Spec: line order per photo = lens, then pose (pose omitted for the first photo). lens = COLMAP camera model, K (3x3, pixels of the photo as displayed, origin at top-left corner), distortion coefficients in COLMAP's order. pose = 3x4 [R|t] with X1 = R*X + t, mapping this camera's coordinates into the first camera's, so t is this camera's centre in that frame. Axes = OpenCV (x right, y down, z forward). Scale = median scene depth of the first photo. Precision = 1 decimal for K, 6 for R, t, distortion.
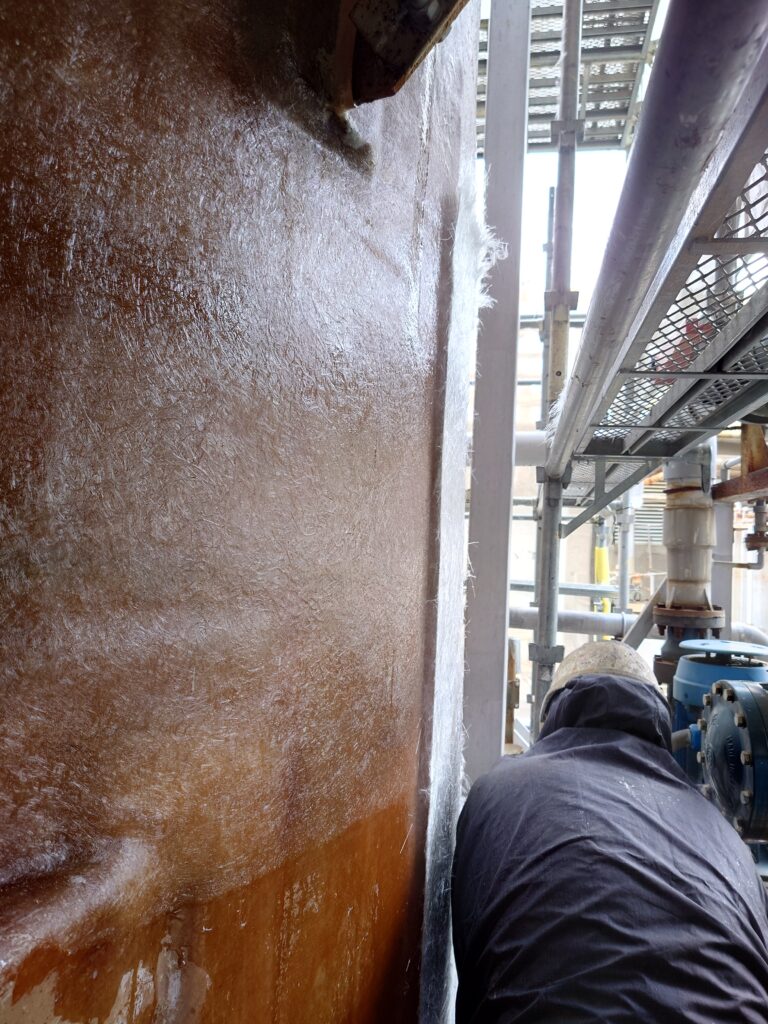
lens RADIAL K [[735.6, 0, 384.0], [0, 735.6, 512.0], [0, 0, 1]] dist [-0.005710, -0.001303]
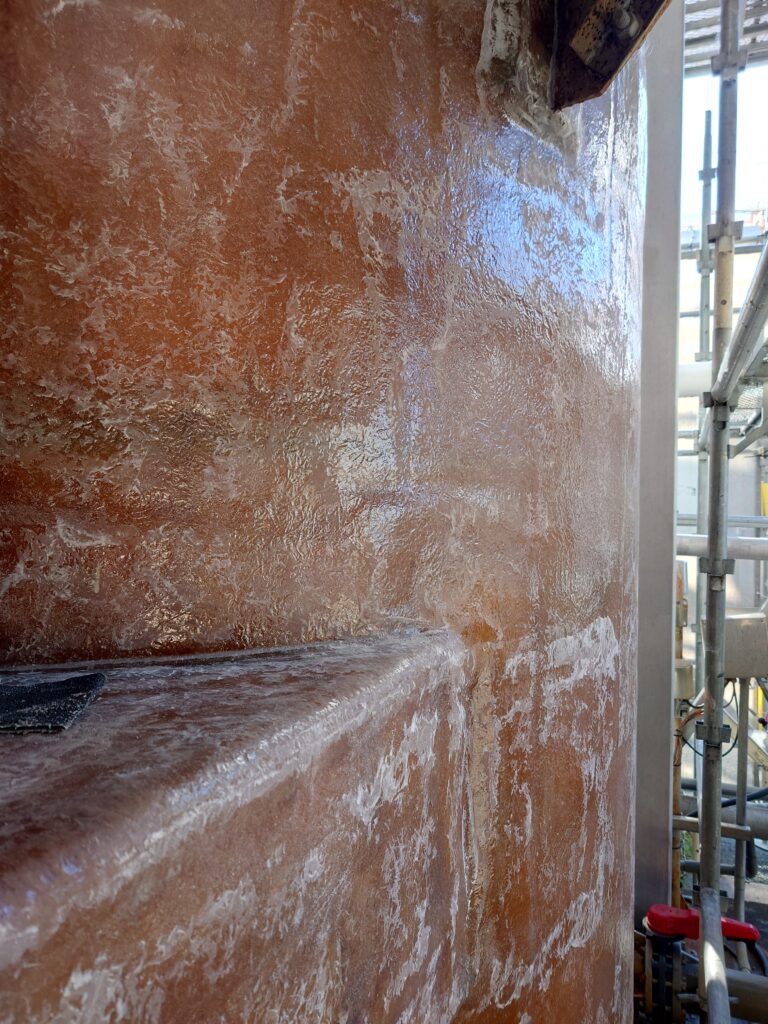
lens RADIAL K [[735.6, 0, 384.0], [0, 735.6, 512.0], [0, 0, 1]] dist [-0.005710, -0.001303]
pose [[0.980913, -0.032962, -0.191632, -0.049303], [0.044627, 0.997383, 0.056877, 0.030096], [0.189256, -0.064343, 0.979817, -0.144536]]
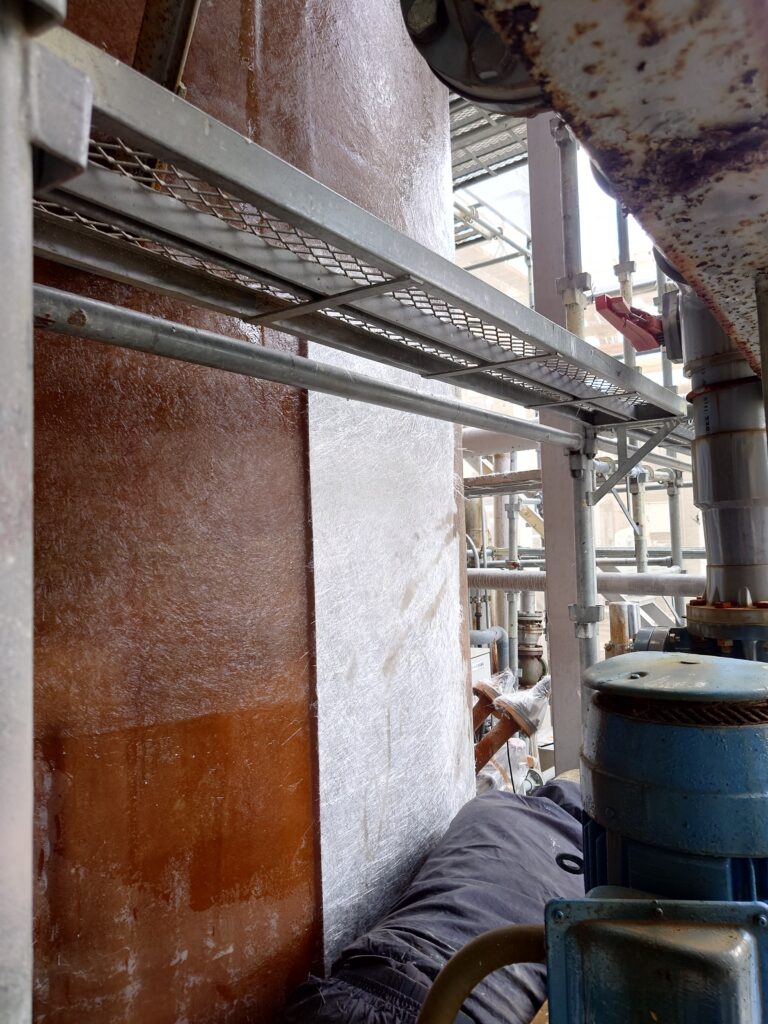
lens RADIAL K [[735.6, 0, 384.0], [0, 735.6, 512.0], [0, 0, 1]] dist [-0.005710, -0.001303]
pose [[0.911811, -0.090001, -0.400626, 0.396420], [0.096034, 0.995365, -0.005039, 0.021929], [0.399223, -0.033879, 0.916228, -0.099387]]
